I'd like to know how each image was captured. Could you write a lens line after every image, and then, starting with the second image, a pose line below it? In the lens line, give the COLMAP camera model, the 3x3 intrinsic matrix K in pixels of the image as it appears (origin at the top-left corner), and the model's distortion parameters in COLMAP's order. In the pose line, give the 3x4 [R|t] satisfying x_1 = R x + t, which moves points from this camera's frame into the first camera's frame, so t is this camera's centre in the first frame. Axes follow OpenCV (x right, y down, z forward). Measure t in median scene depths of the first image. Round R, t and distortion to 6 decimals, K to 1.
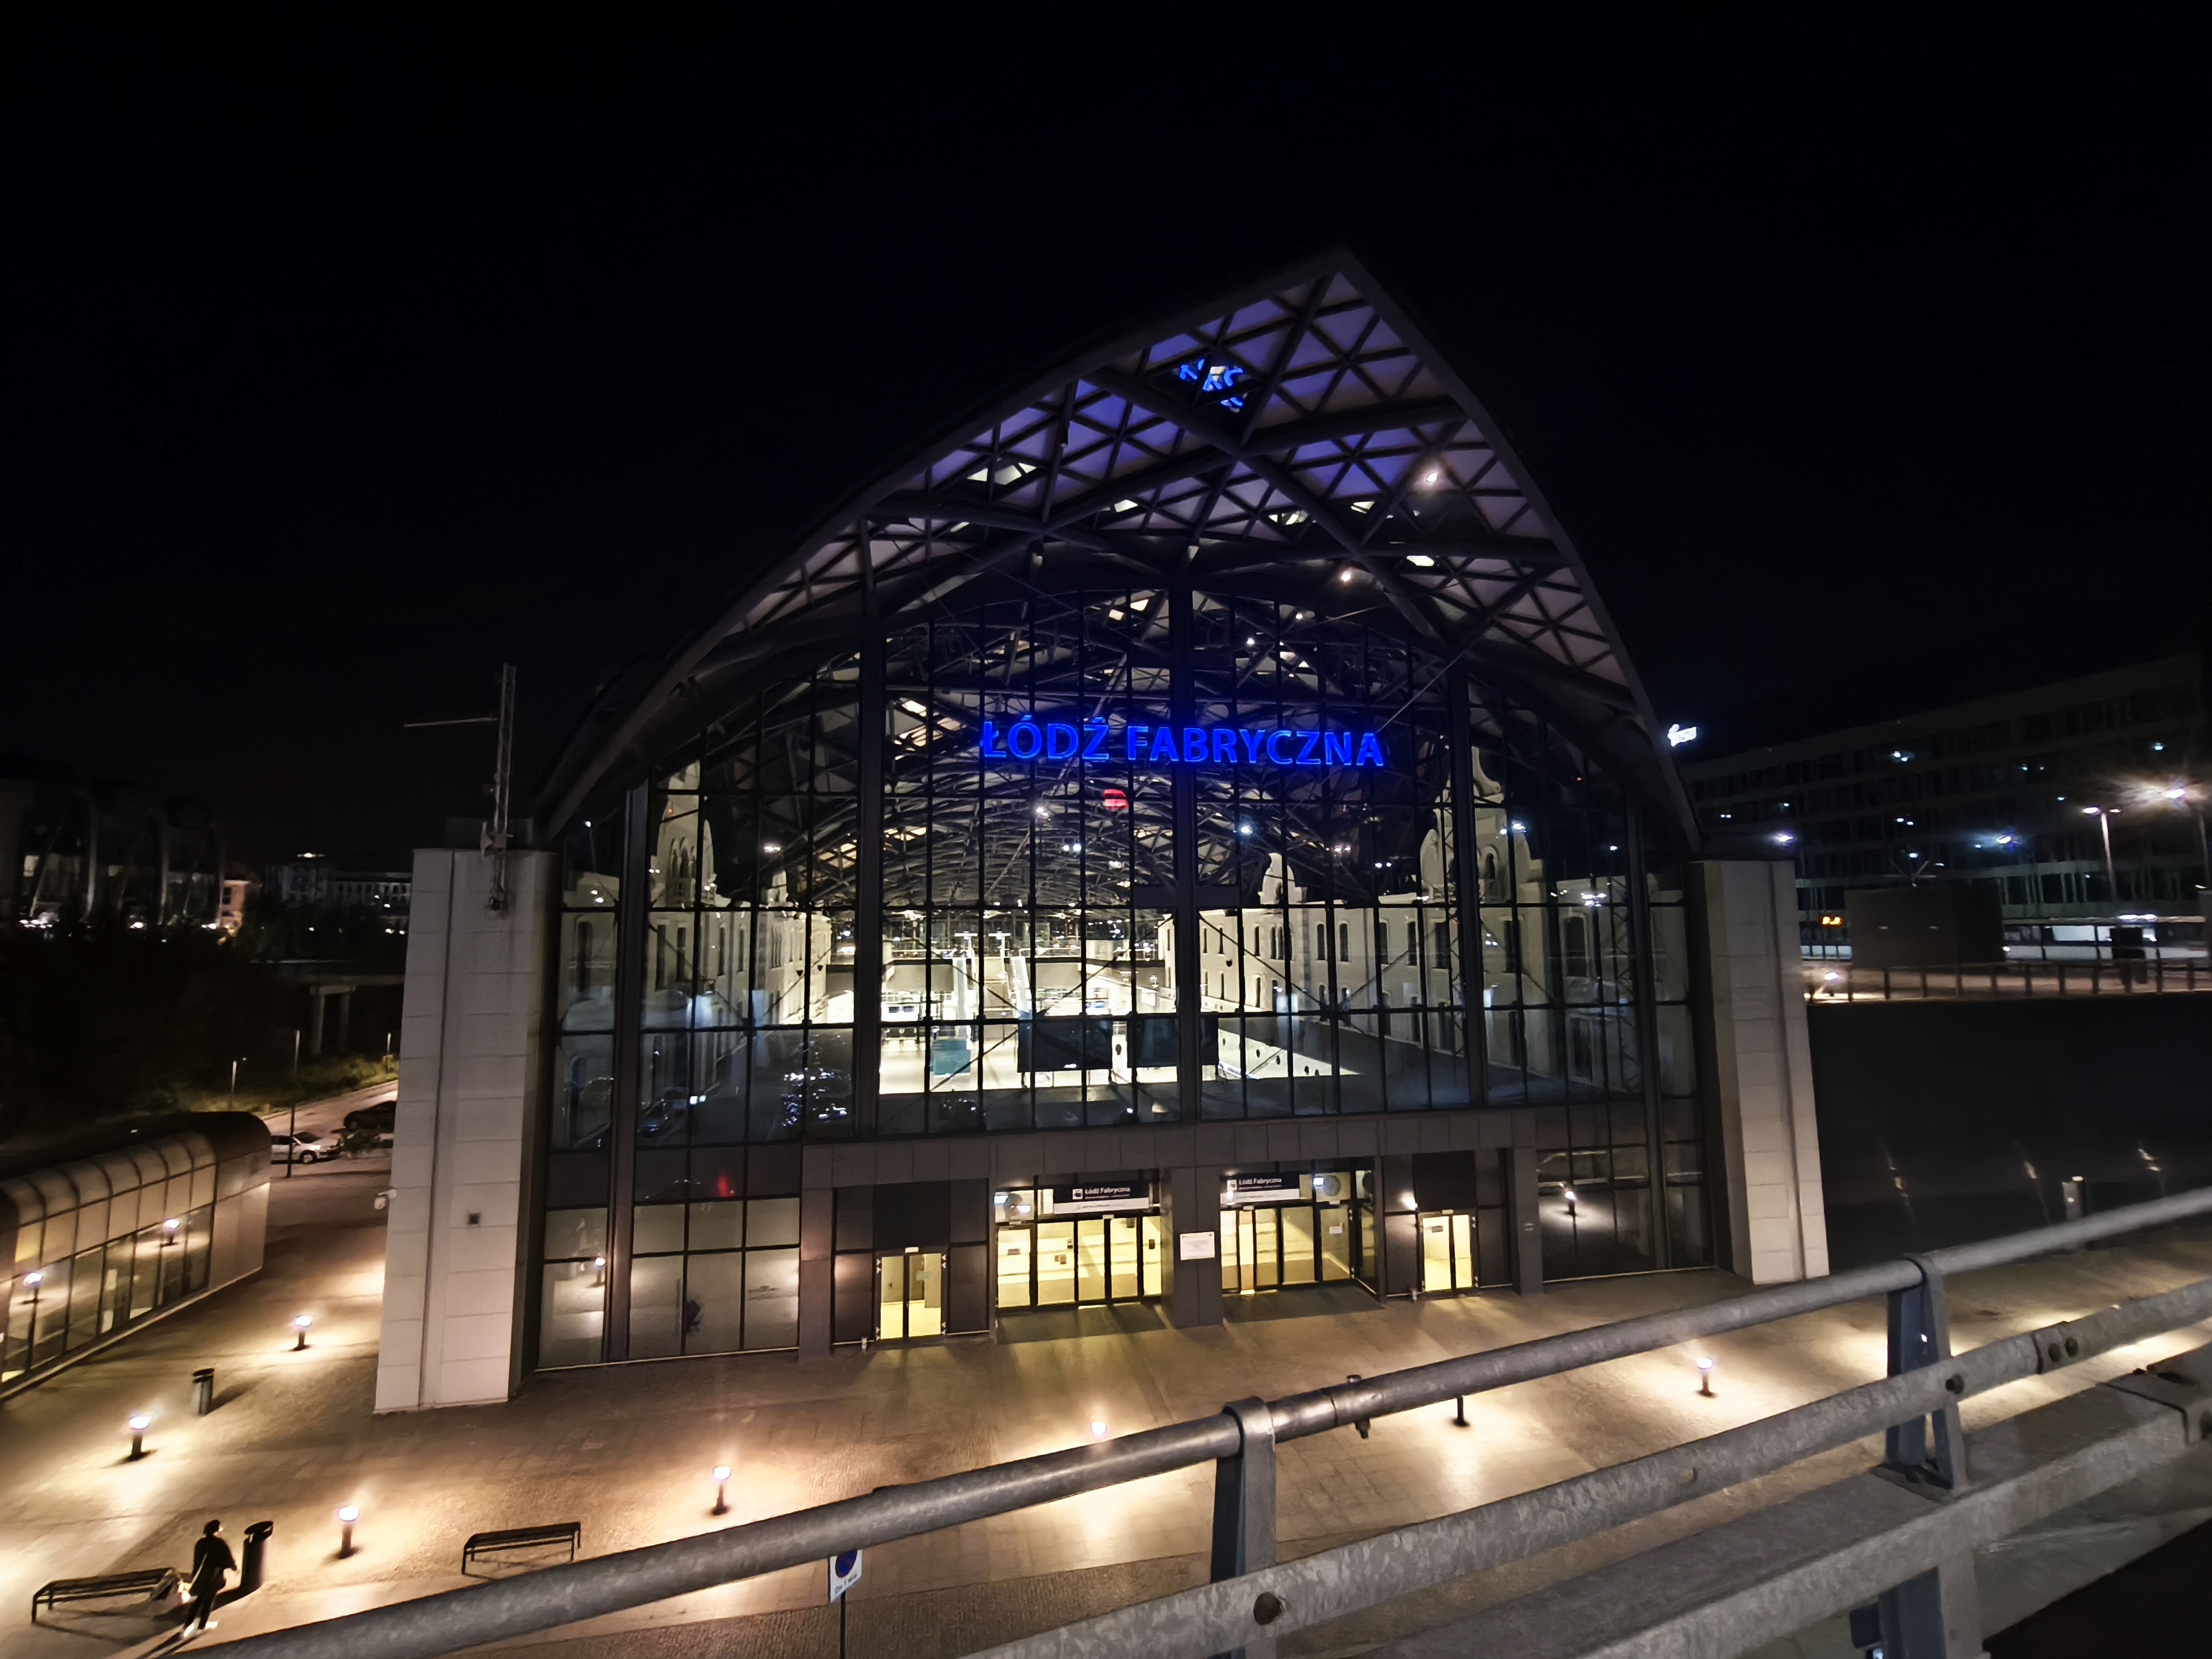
lens RADIAL K [[948.2, 0, 1096.9], [0, 948.2, 833.6], [0, 0, 1]] dist [-0.000458, -0.000372]
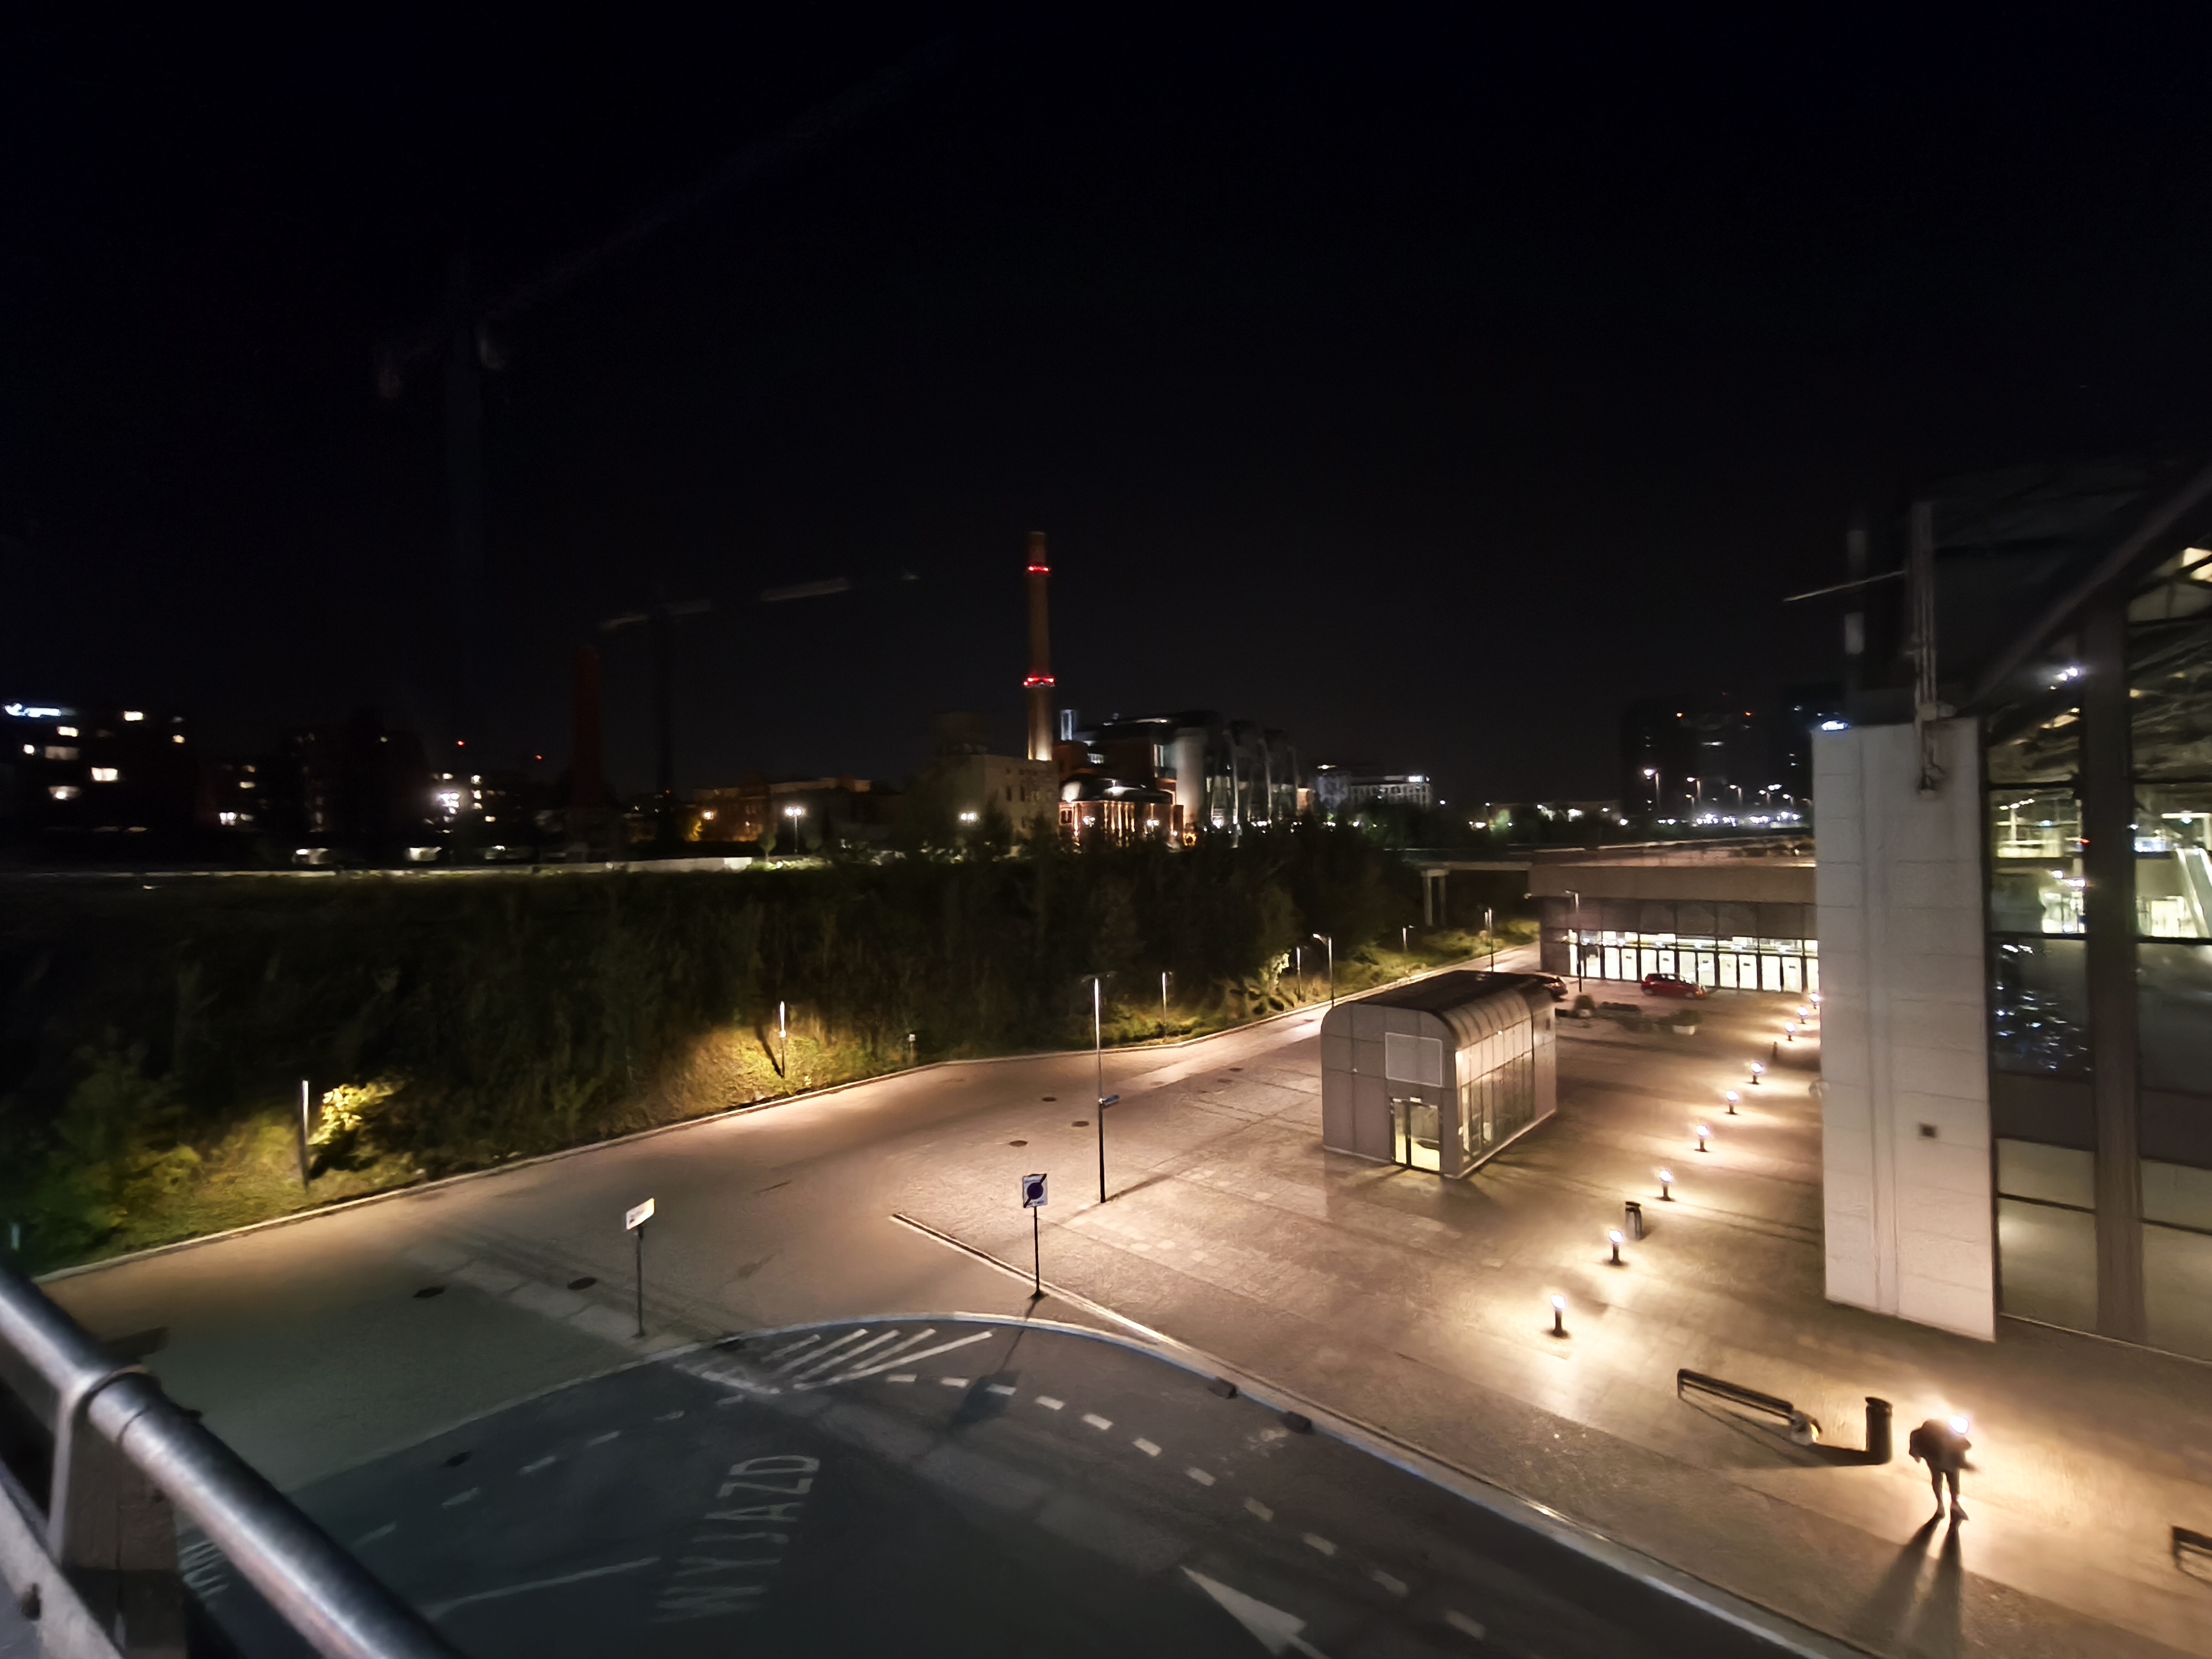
lens RADIAL K [[952.5, 0, 1106.0], [0, 952.5, 829.5], [0, 0, 1]] dist [-0.000445, -0.000226]
pose [[0.584112, -0.010192, -0.811609, -0.281352], [0.099172, 0.993326, 0.058900, -0.007083], [0.805591, -0.114893, 0.581225, -0.092210]]
